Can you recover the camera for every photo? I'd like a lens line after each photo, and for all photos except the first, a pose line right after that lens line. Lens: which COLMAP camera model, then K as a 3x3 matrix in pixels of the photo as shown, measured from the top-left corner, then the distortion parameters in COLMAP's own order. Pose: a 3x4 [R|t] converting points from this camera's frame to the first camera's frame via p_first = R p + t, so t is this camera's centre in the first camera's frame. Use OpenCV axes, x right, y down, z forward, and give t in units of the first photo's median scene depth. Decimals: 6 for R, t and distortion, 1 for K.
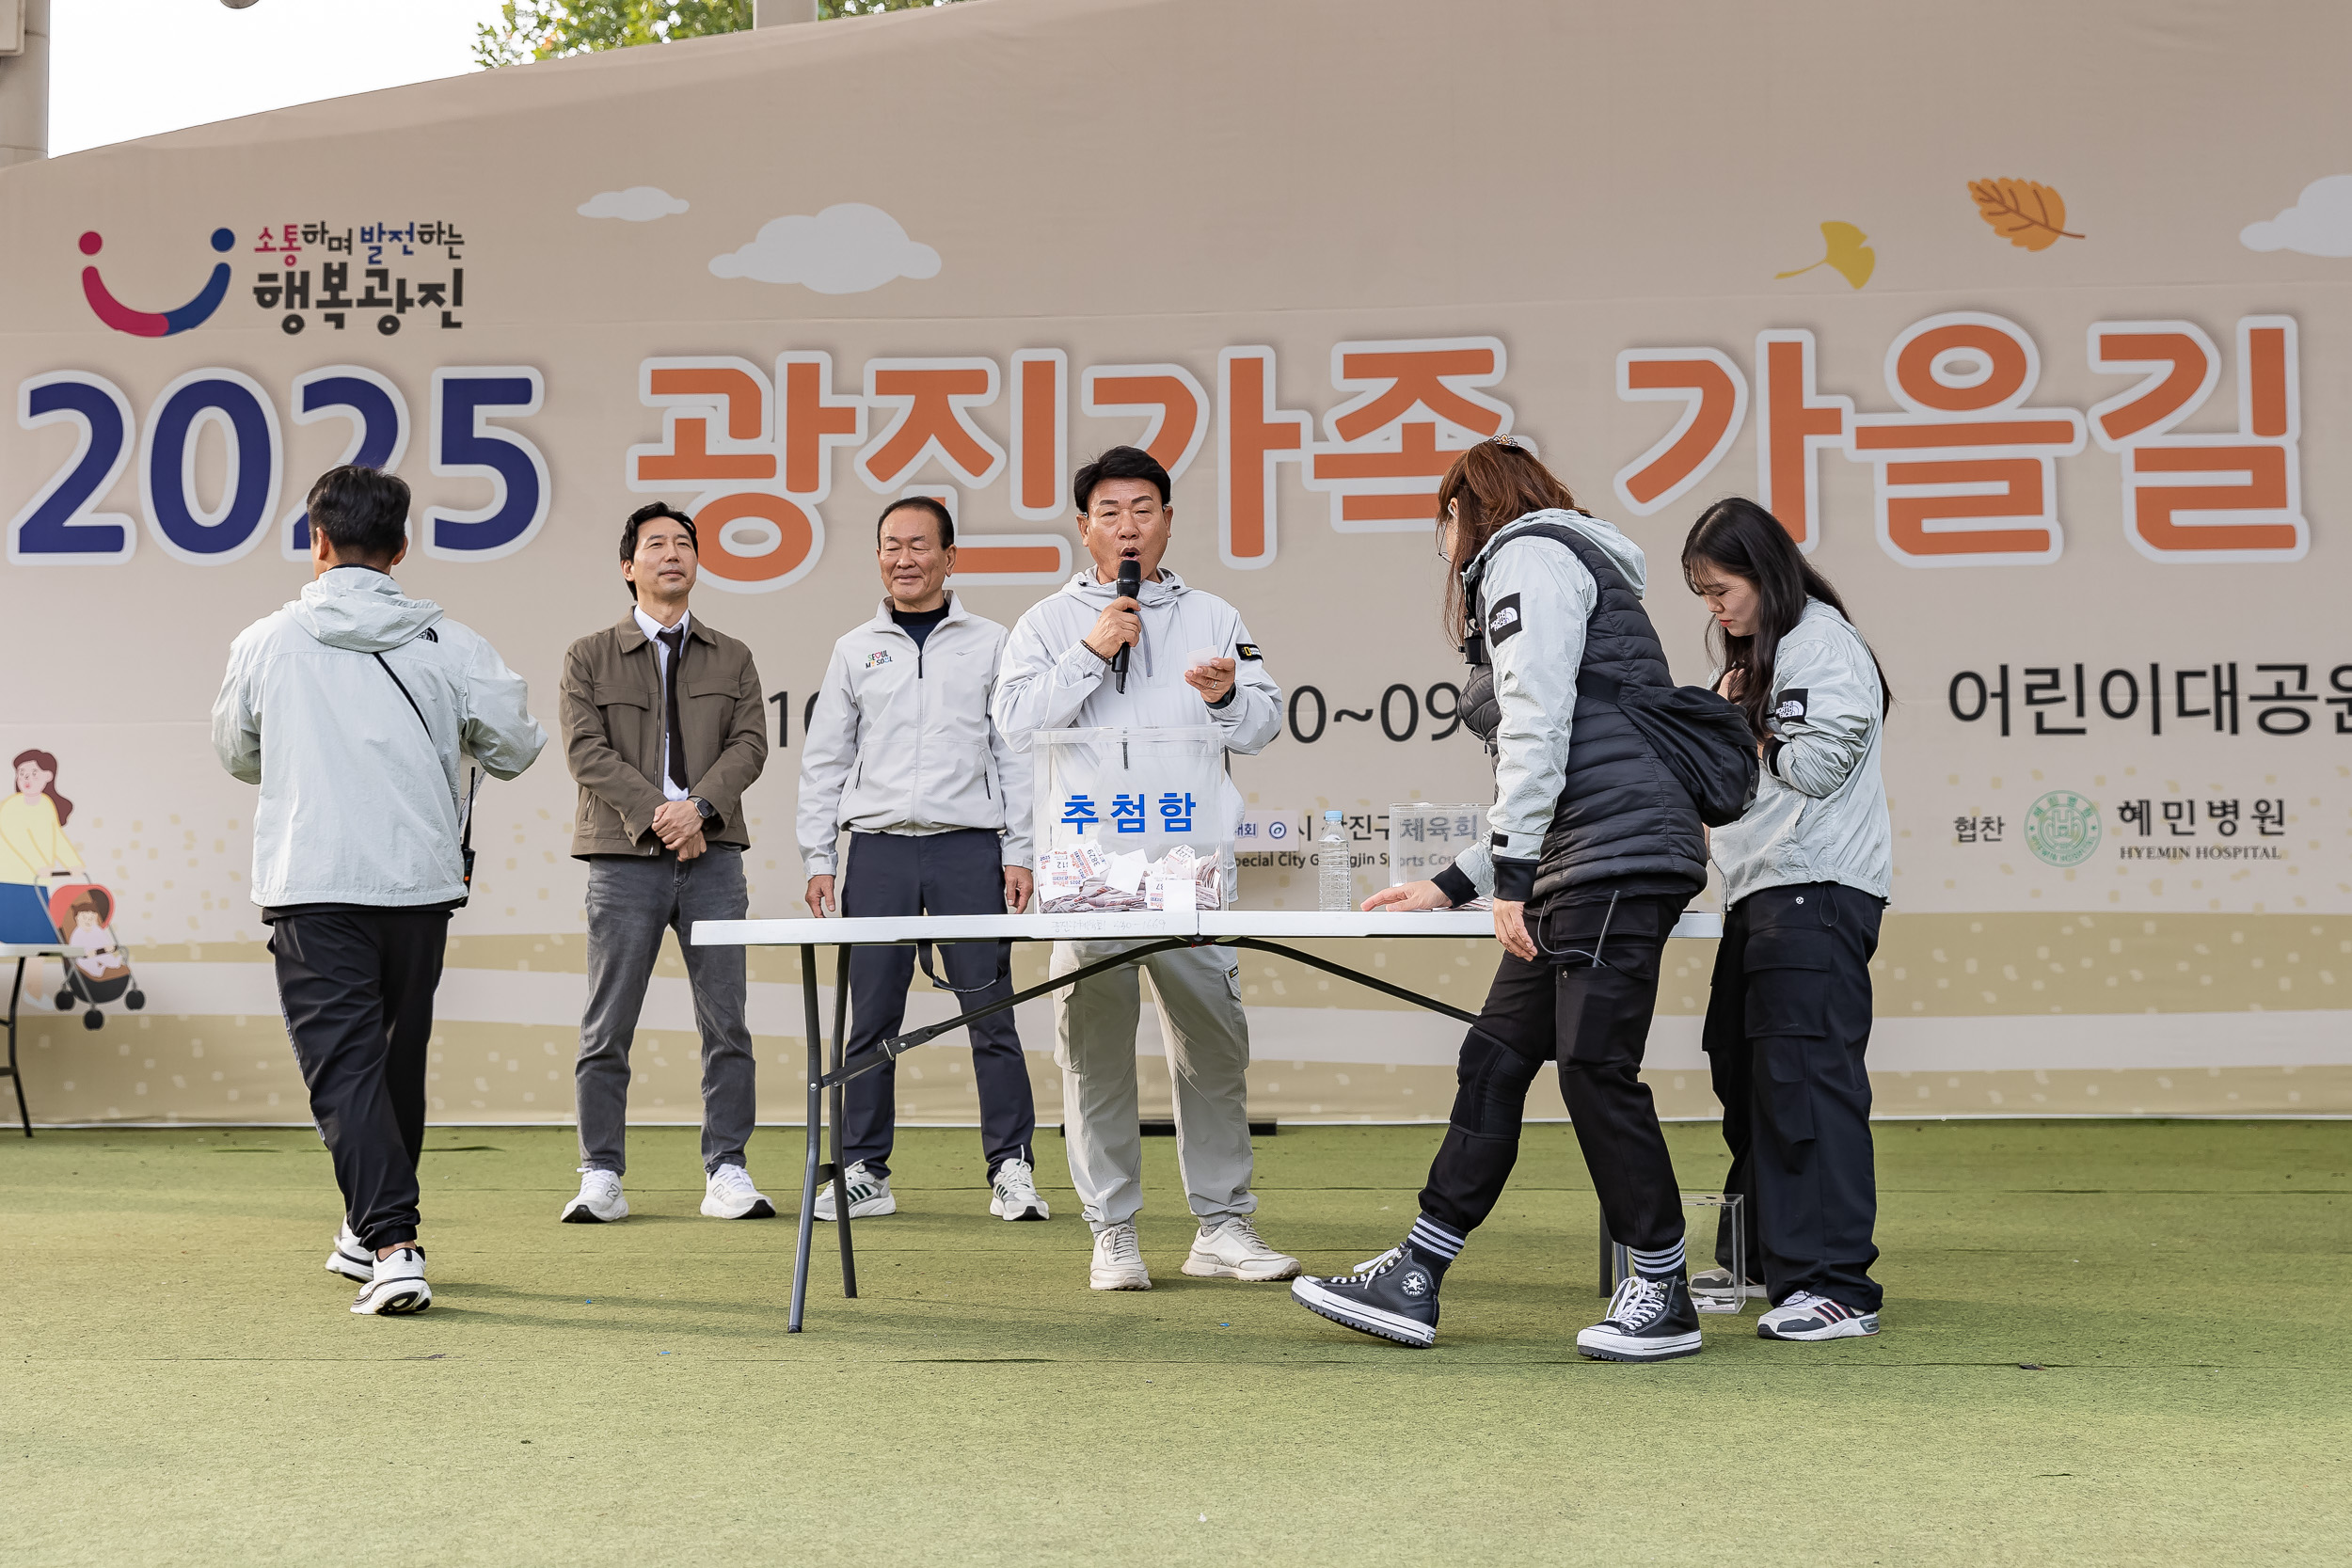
lens RADIAL K [[3334.2, 0, 1174.9], [0, 3334.2, 700.9], [0, 0, 1]] dist [0.005015, 0.059285]
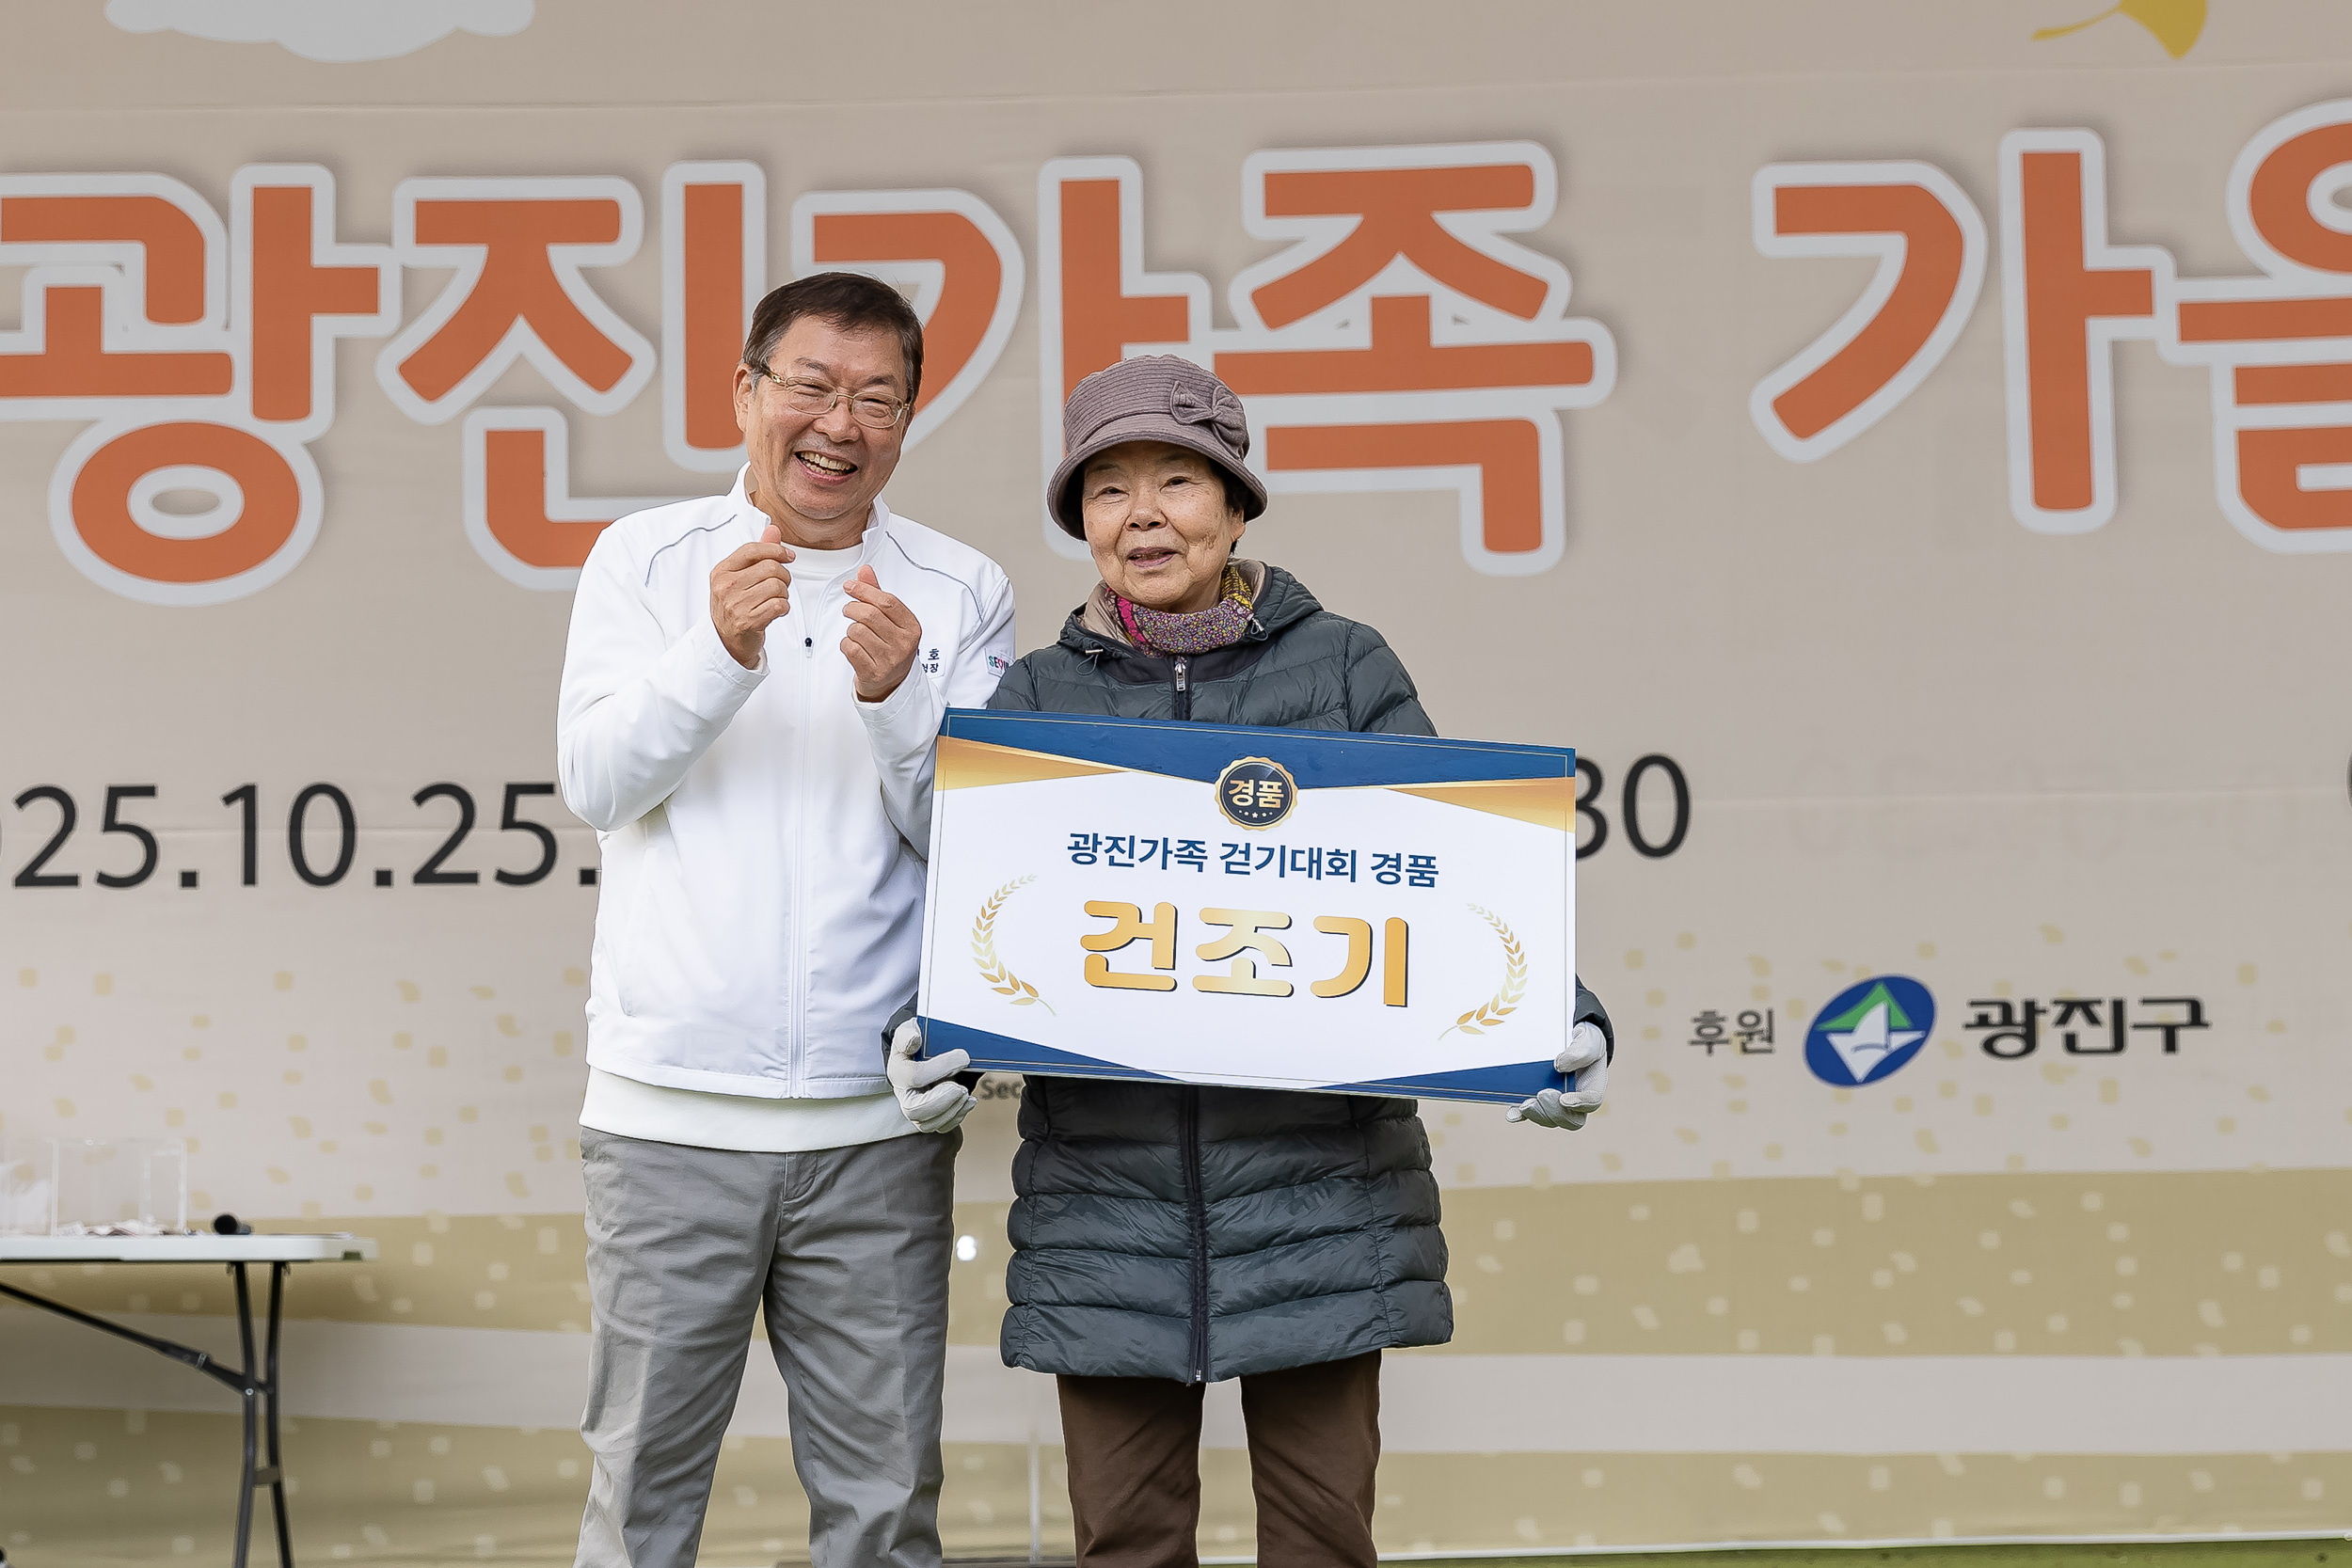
lens RADIAL K [[2825.1, 0, 1072.7], [0, 2825.1, 1018.4], [0, 0, 1]] dist [0.014380, 0.008838]
pose [[0.997557, -0.005969, 0.069597, -0.015108], [0.005035, 0.999895, 0.013590, 0.030620], [-0.069671, -0.013206, 0.997483, 0.535412]]
